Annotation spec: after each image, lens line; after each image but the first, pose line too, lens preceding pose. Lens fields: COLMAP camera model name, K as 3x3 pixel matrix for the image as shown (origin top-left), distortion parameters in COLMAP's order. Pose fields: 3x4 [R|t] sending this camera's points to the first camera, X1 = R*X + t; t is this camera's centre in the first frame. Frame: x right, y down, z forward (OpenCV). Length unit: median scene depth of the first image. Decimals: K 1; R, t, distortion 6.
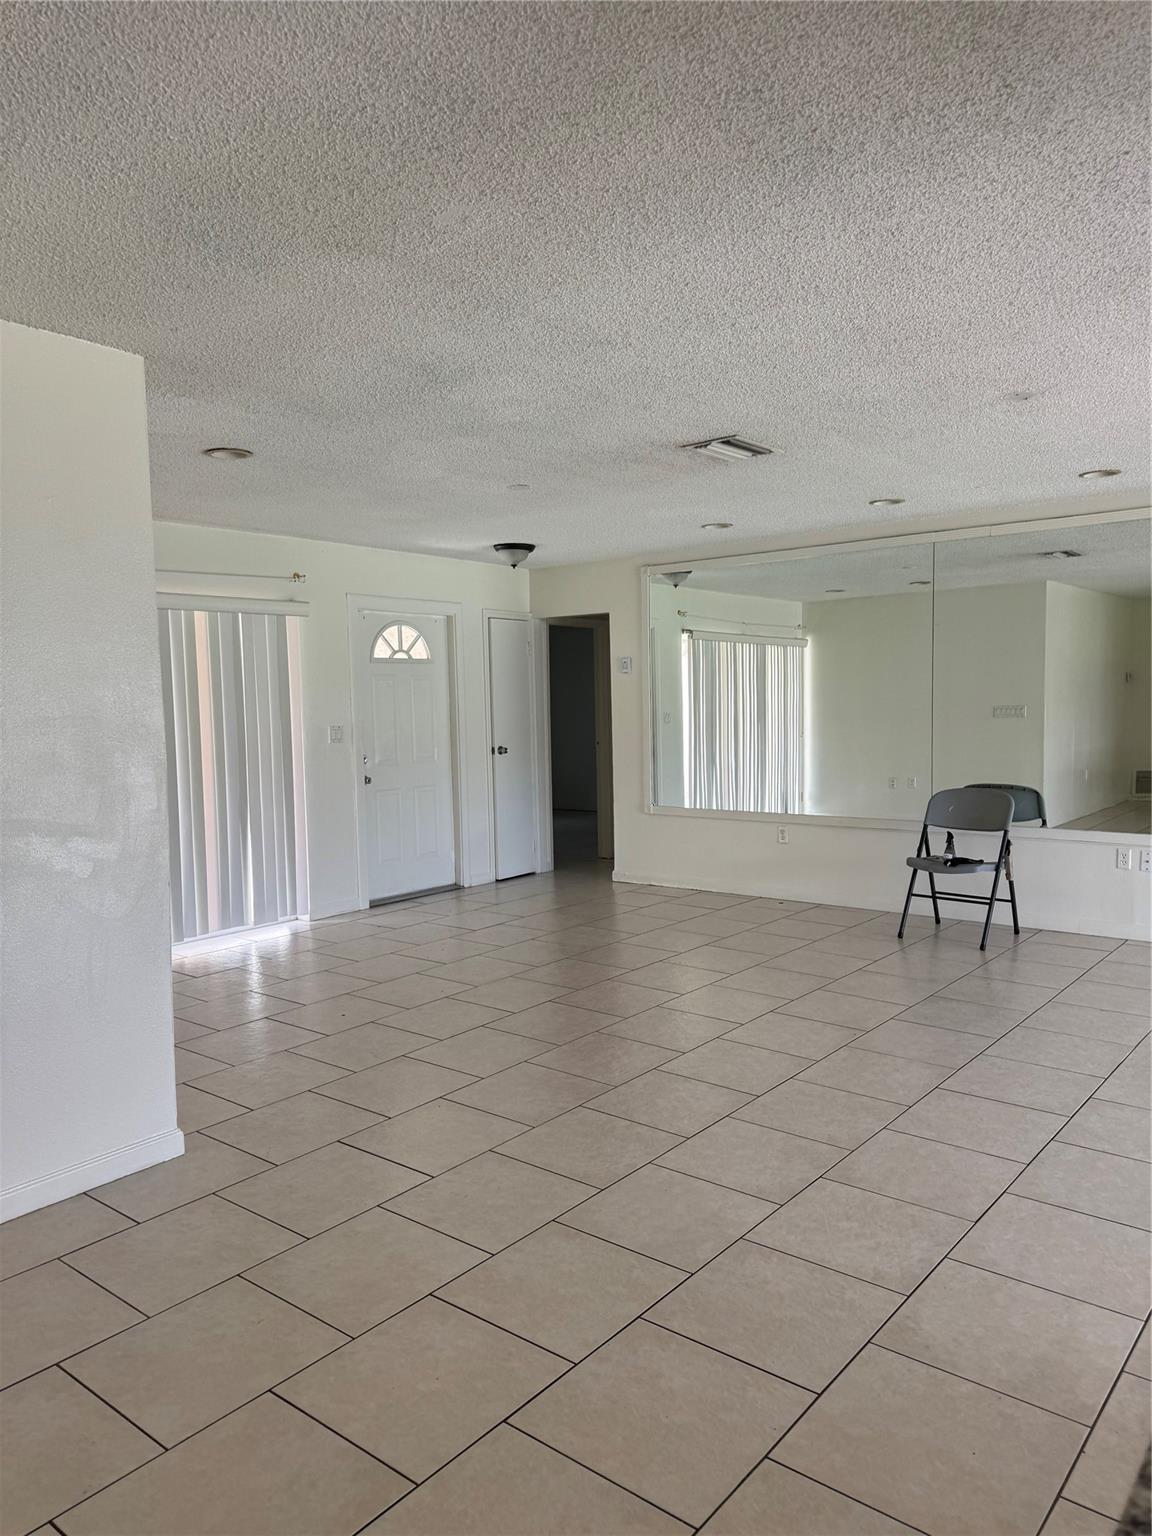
lens RADIAL K [[1087.2, 0, 574.3], [0, 1087.2, 771.0], [0, 0, 1]] dist [0.067628, -0.088245]
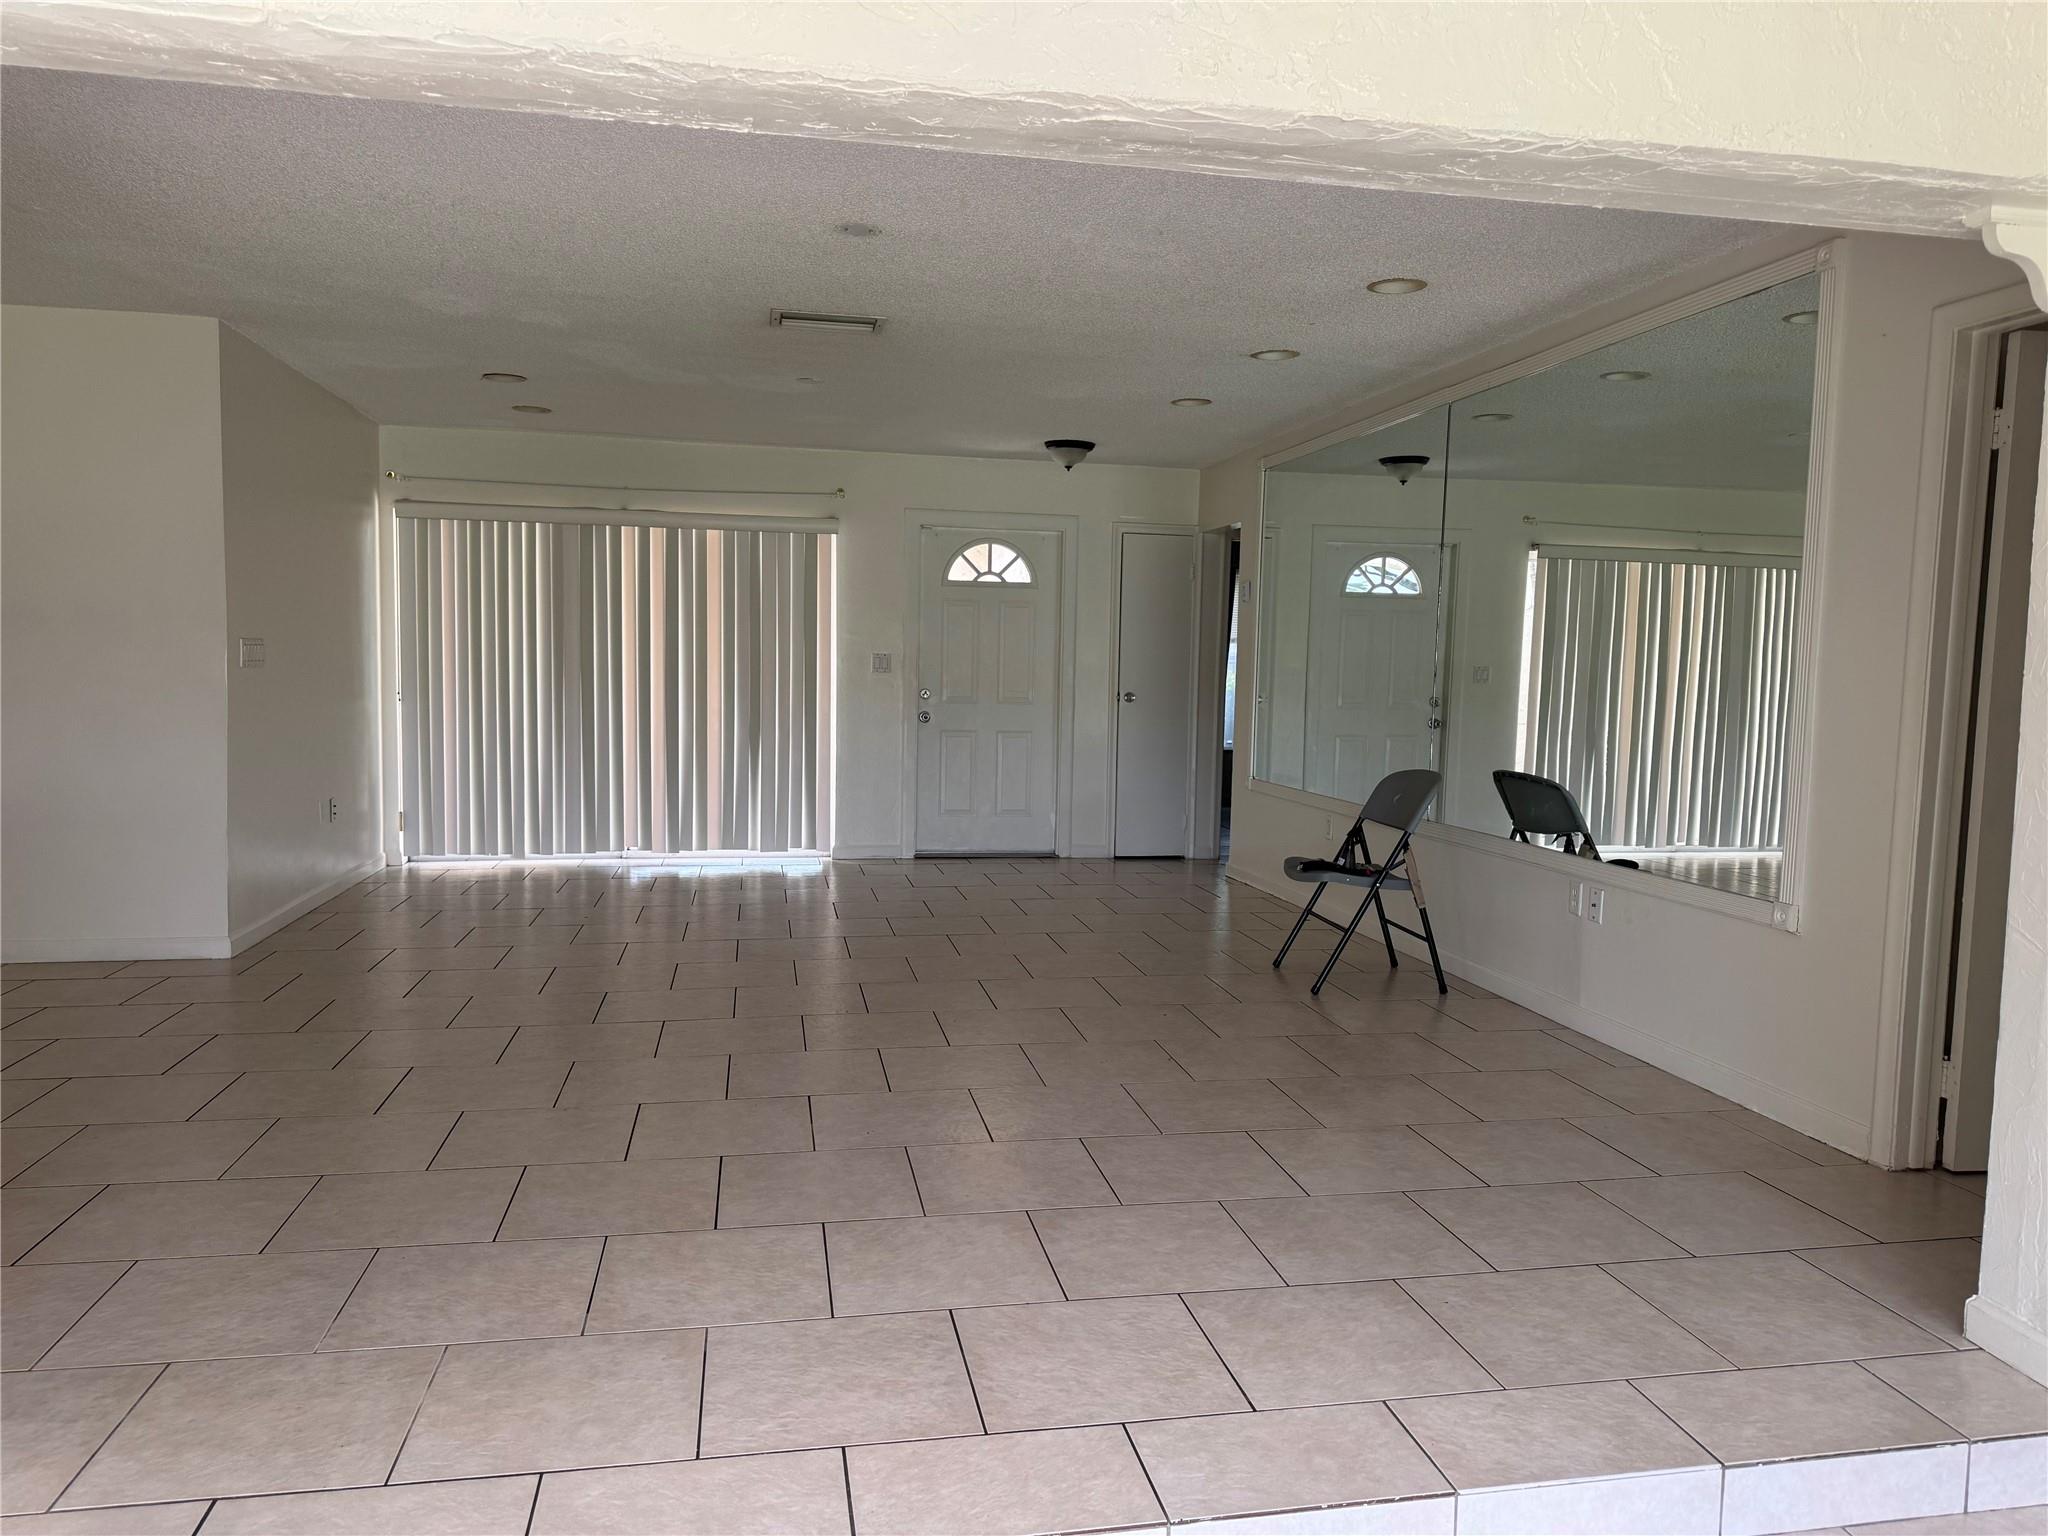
lens RADIAL K [[1449.6, 0, 1017.2], [0, 1449.6, 778.0], [0, 0, 1]] dist [0.067628, -0.088245]
pose [[0.756660, 0.085730, -0.648164, 0.626624], [-0.078268, 0.996114, 0.040383, 0.004129], [0.649107, 0.020175, 0.760430, 0.137679]]
